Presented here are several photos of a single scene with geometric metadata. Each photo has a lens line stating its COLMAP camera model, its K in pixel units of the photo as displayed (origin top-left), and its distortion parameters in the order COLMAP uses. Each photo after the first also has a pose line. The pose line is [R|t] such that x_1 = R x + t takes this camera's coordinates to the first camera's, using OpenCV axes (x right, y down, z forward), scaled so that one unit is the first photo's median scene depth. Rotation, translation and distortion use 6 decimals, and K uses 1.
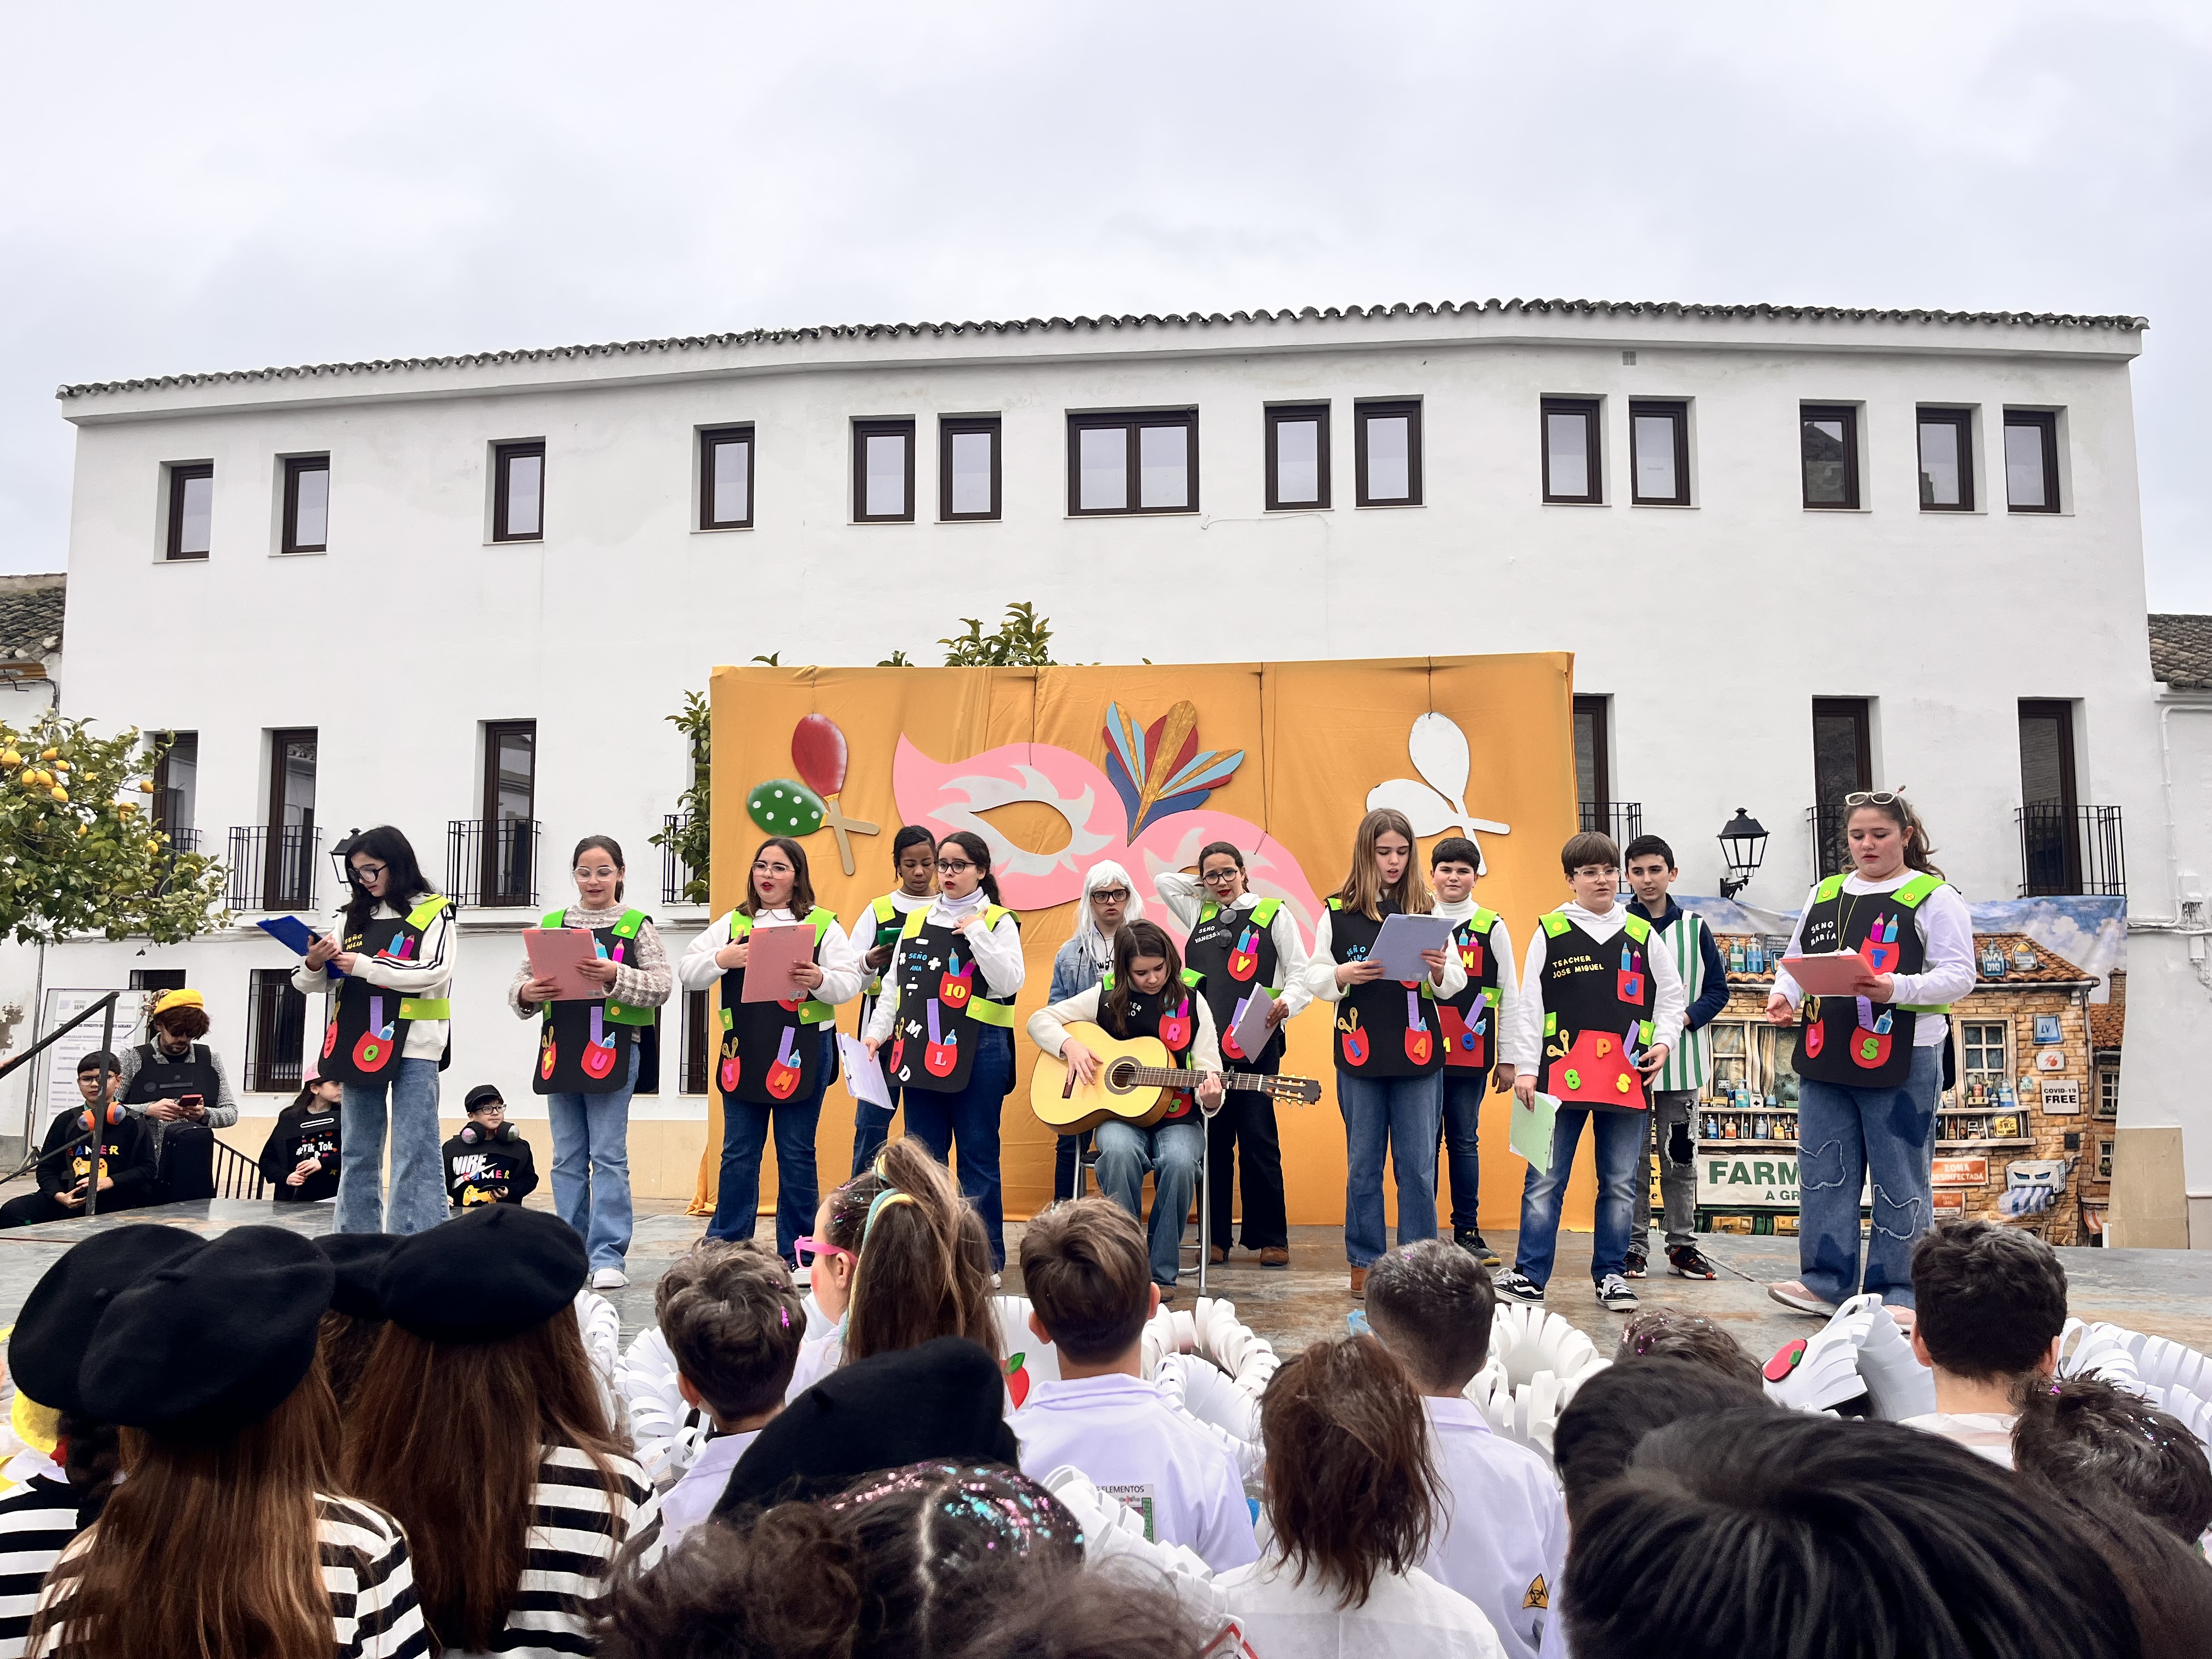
lens RADIAL K [[1643.8, 0, 1090.2], [0, 1643.8, 831.3], [0, 0, 1]] dist [0.059202, -0.063454]
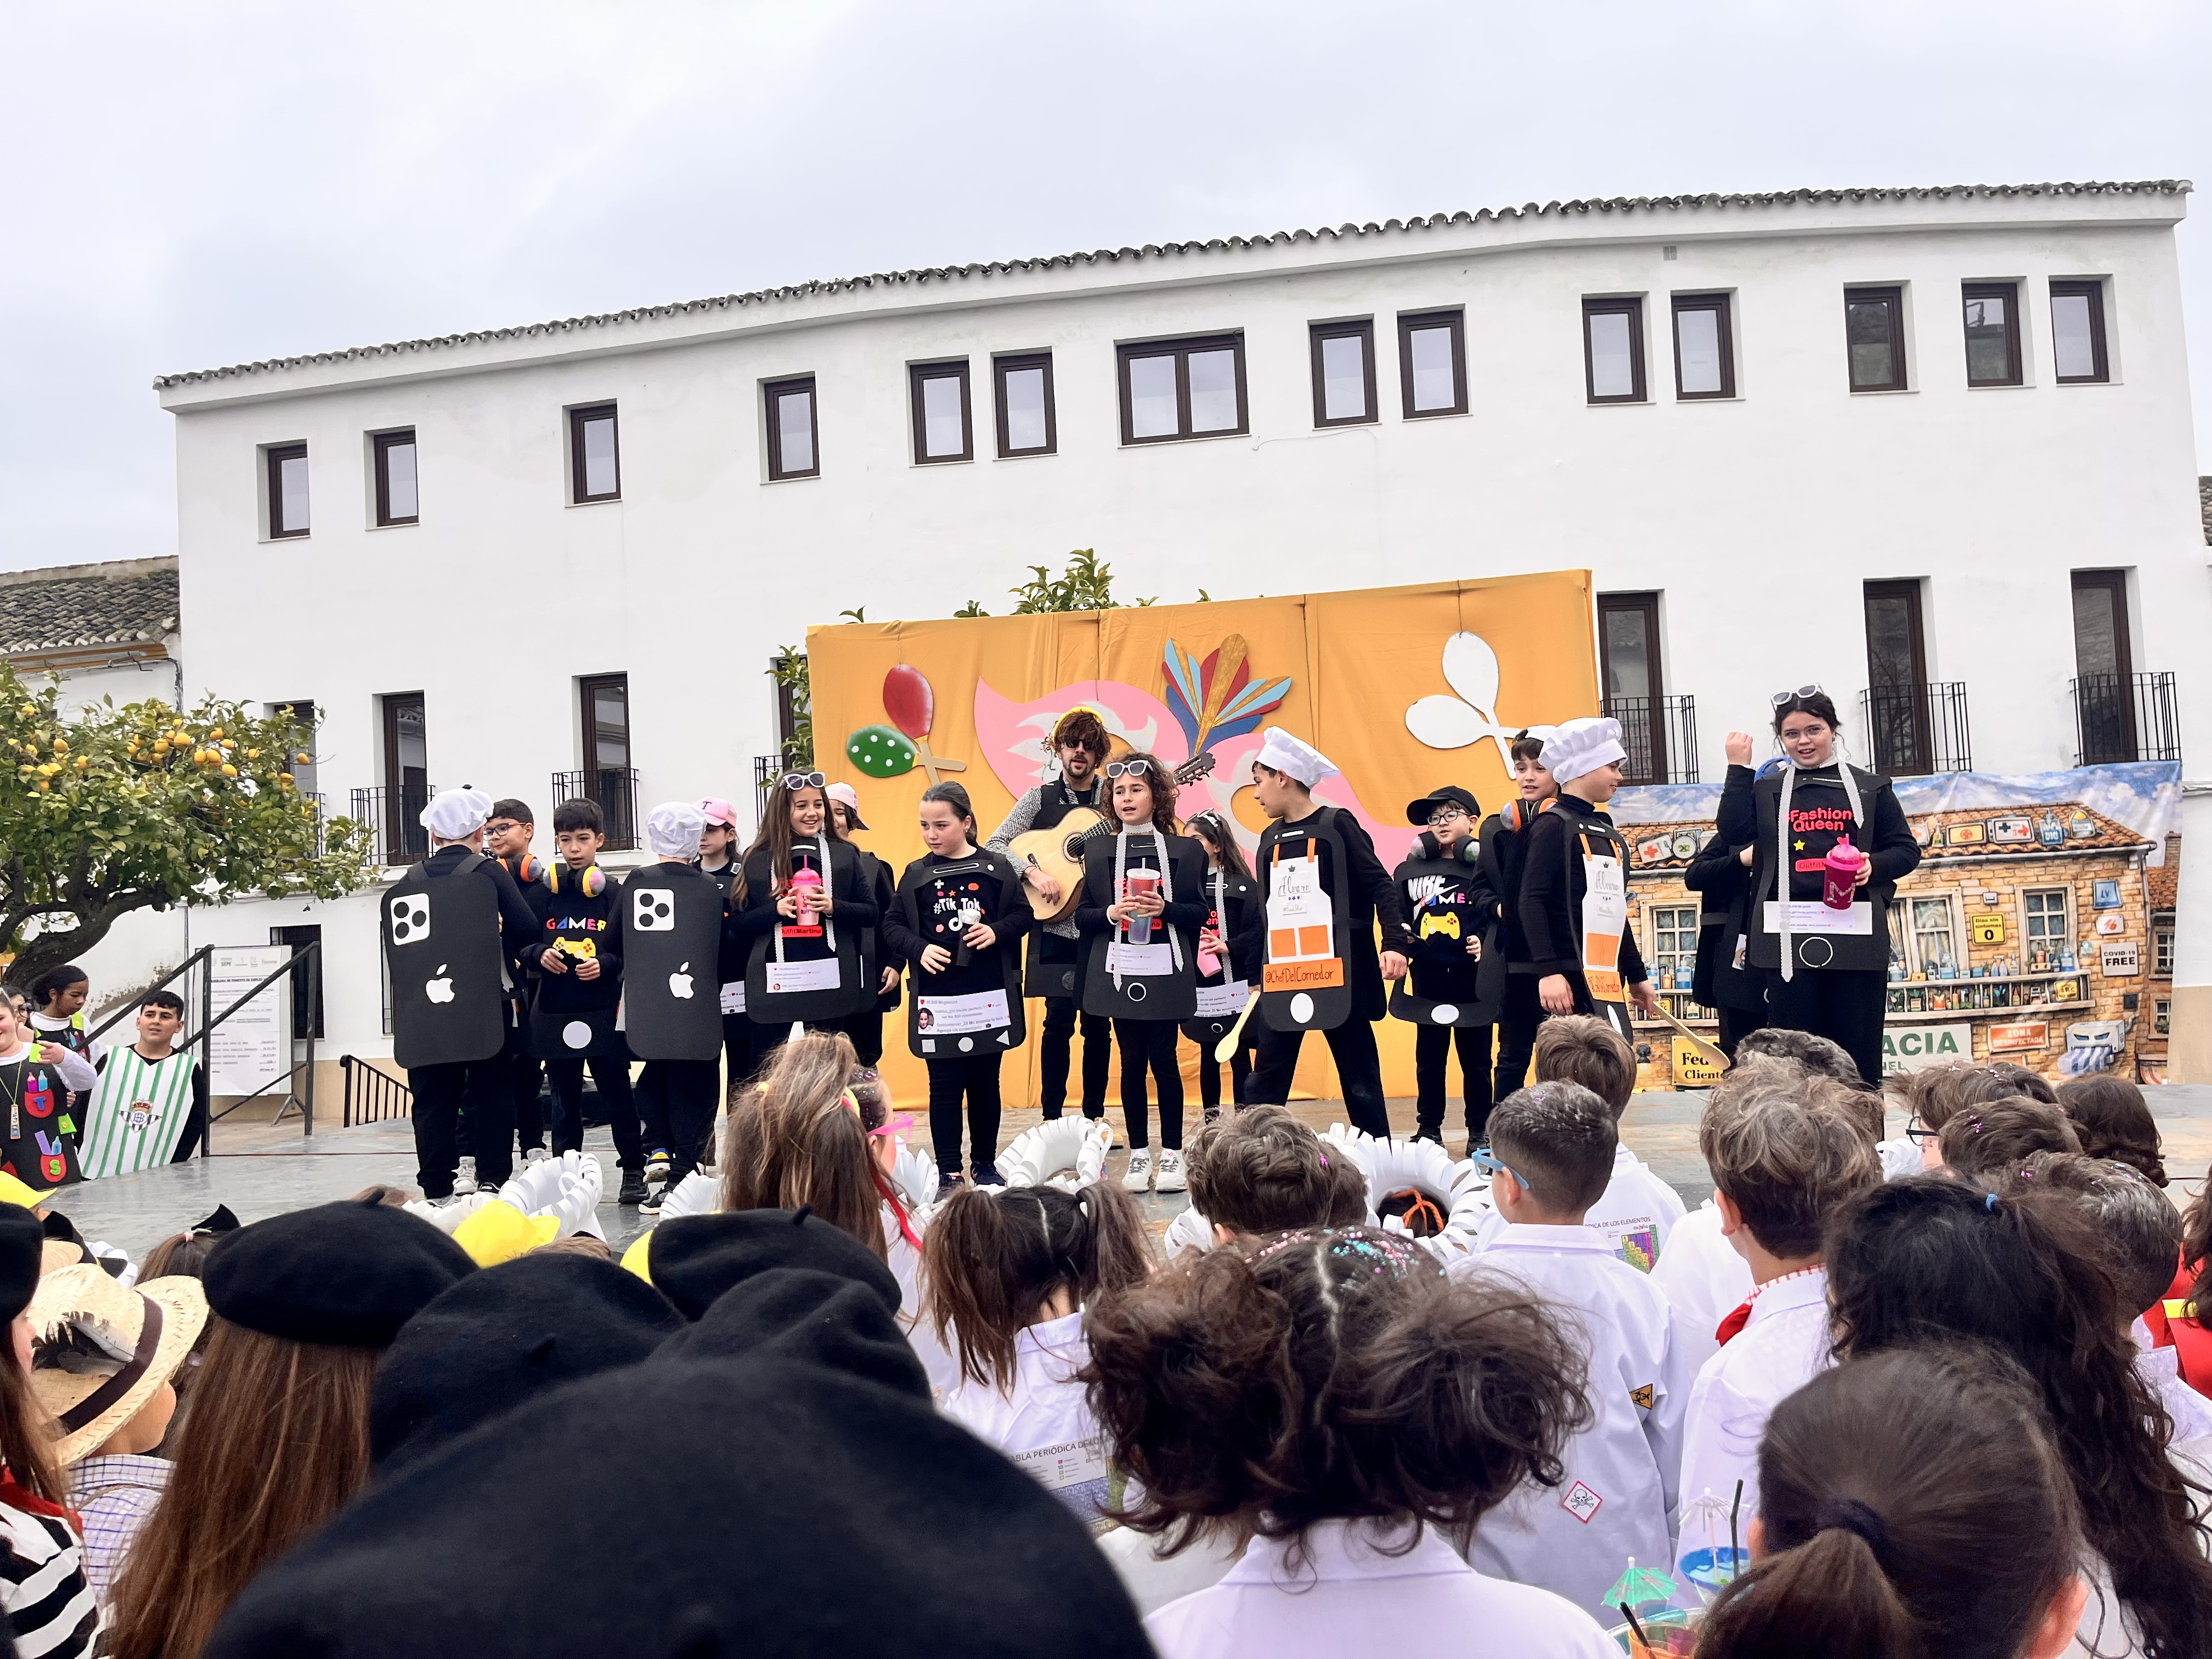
lens RADIAL K [[1643.8, 0, 1092.2], [0, 1643.8, 839.7], [0, 0, 1]] dist [0.059202, -0.063454]
pose [[0.997720, -0.050576, -0.044686, 0.001669], [0.052977, 0.997119, 0.054295, -0.002918], [0.041812, -0.056539, 0.997525, -0.043116]]
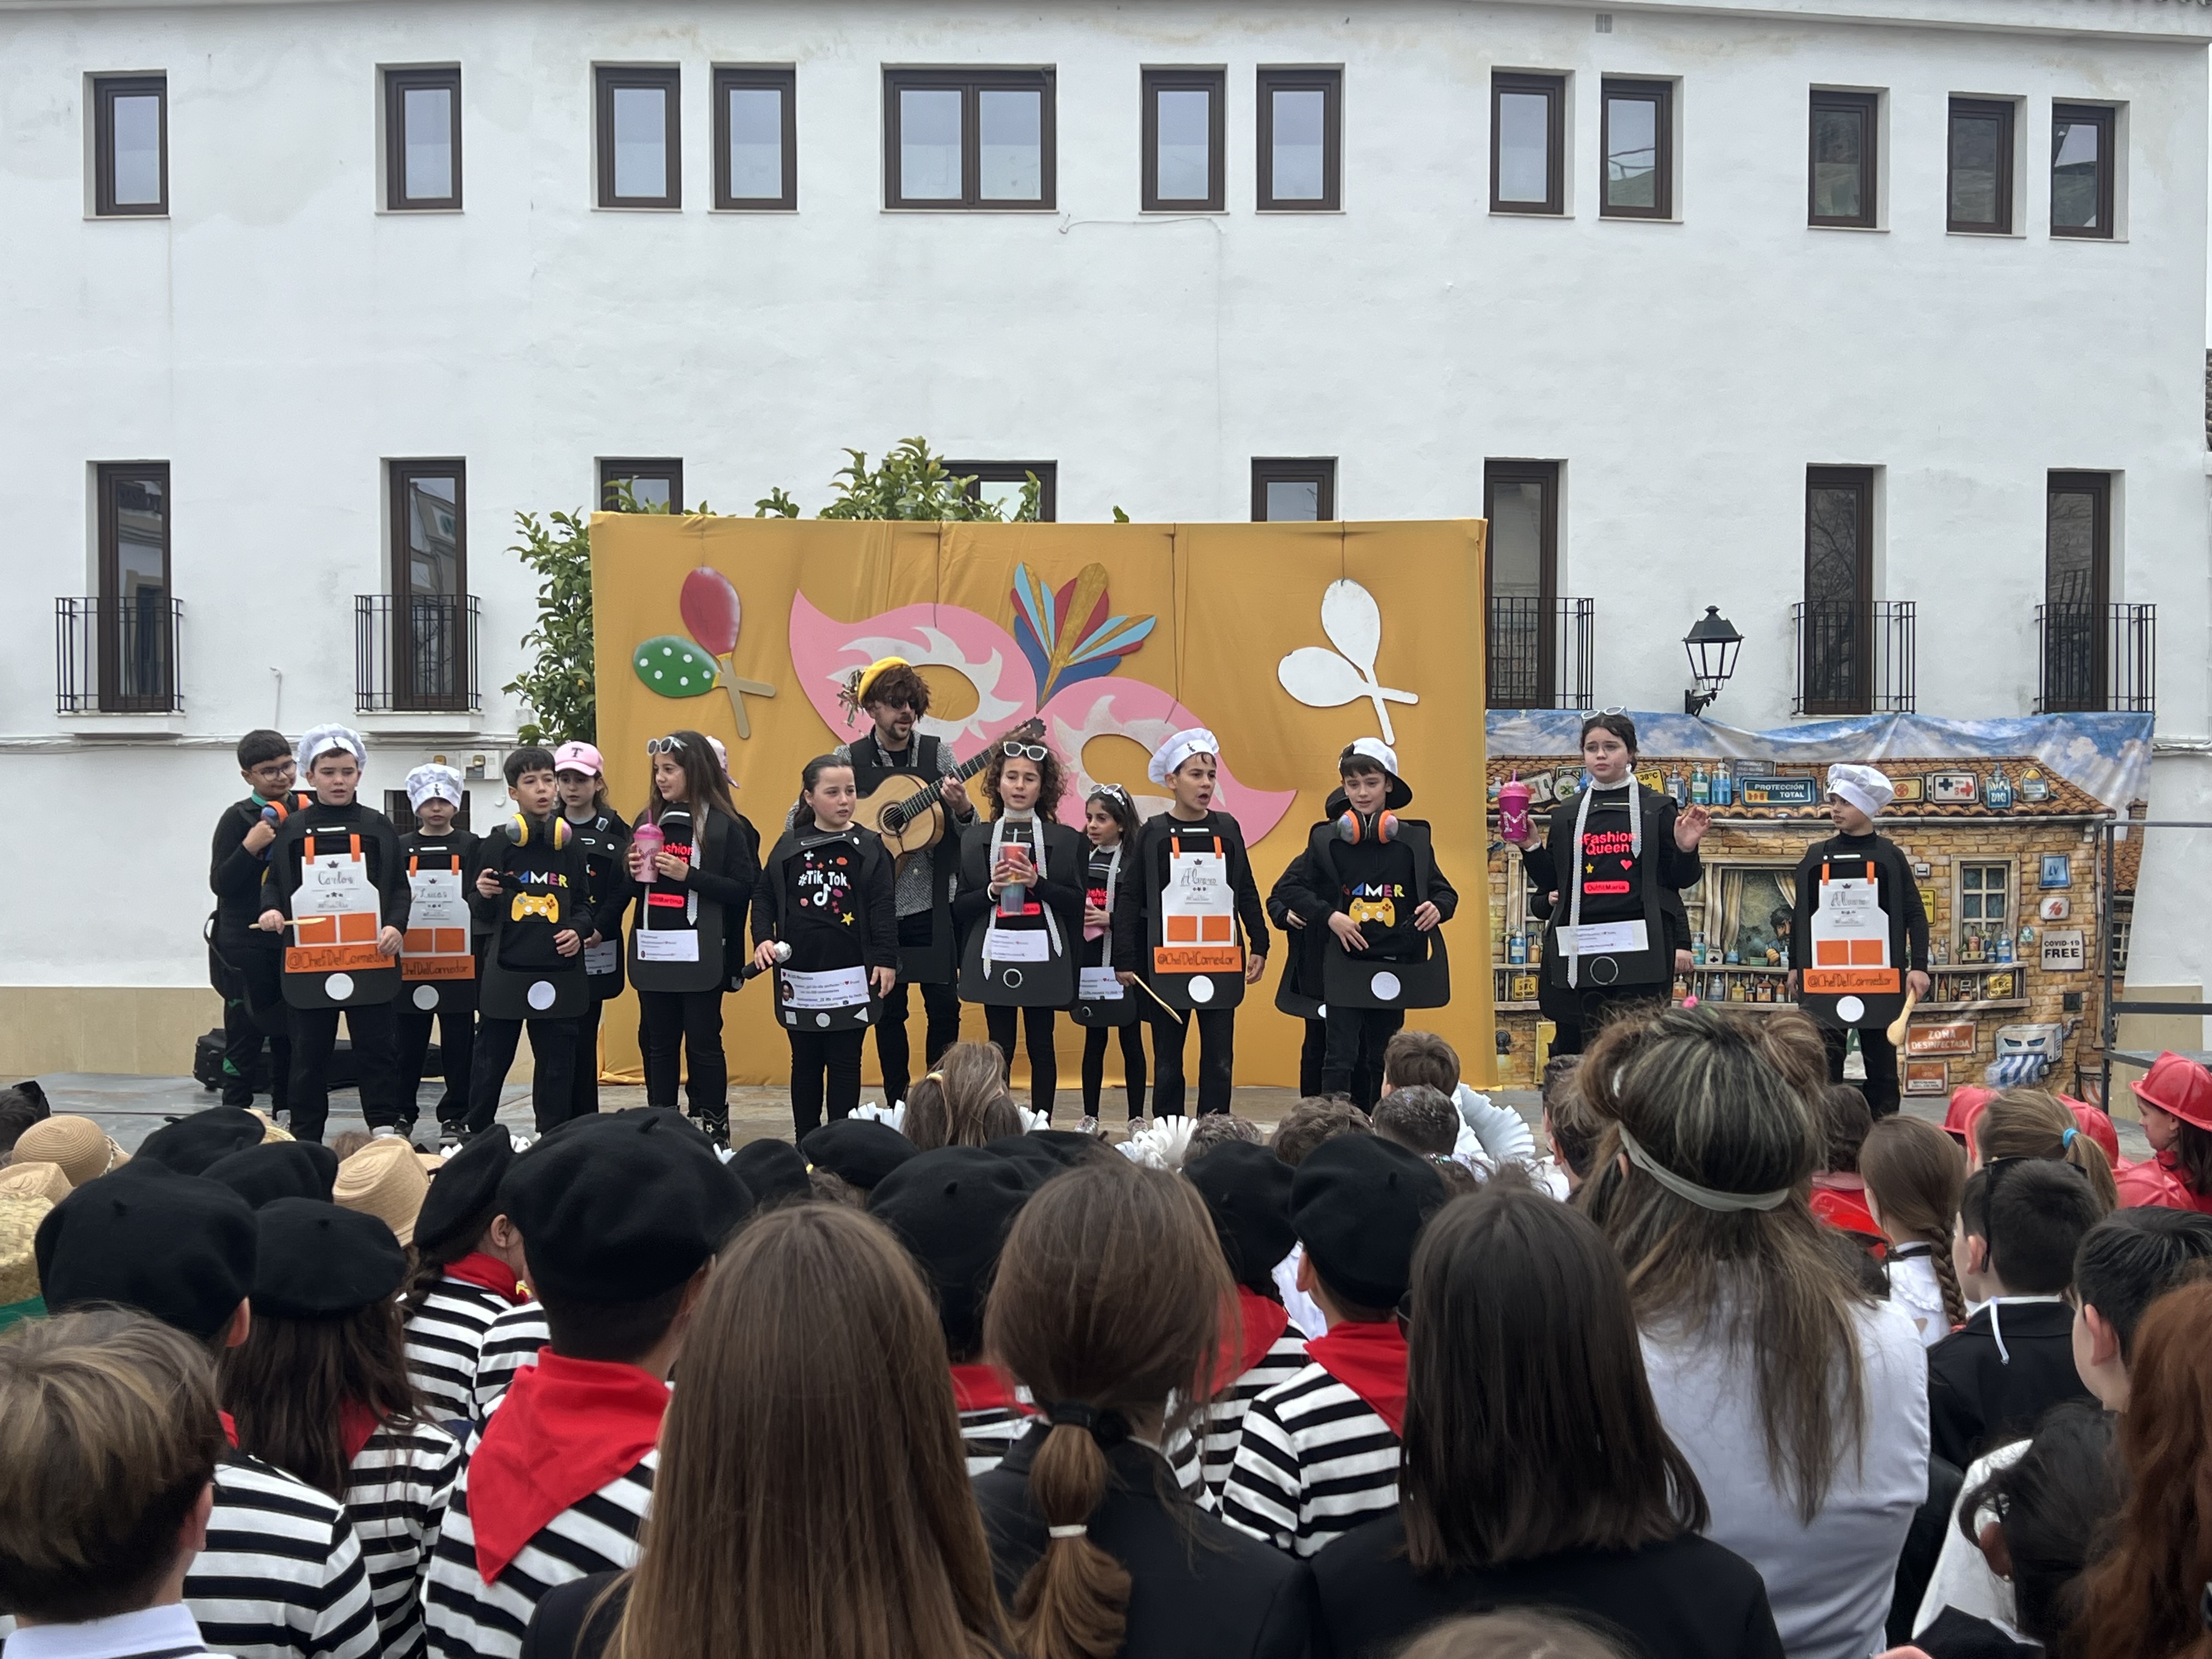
lens RADIAL K [[2453.8, 0, 1087.4], [0, 2453.8, 855.1], [0, 0, 1]] dist [0.040267, 0.000000]
pose [[0.994733, 0.000585, 0.102494, -0.037497], [-0.012975, 0.992658, 0.120259, -0.032317], [-0.101671, -0.120955, 0.987438, -0.177377]]
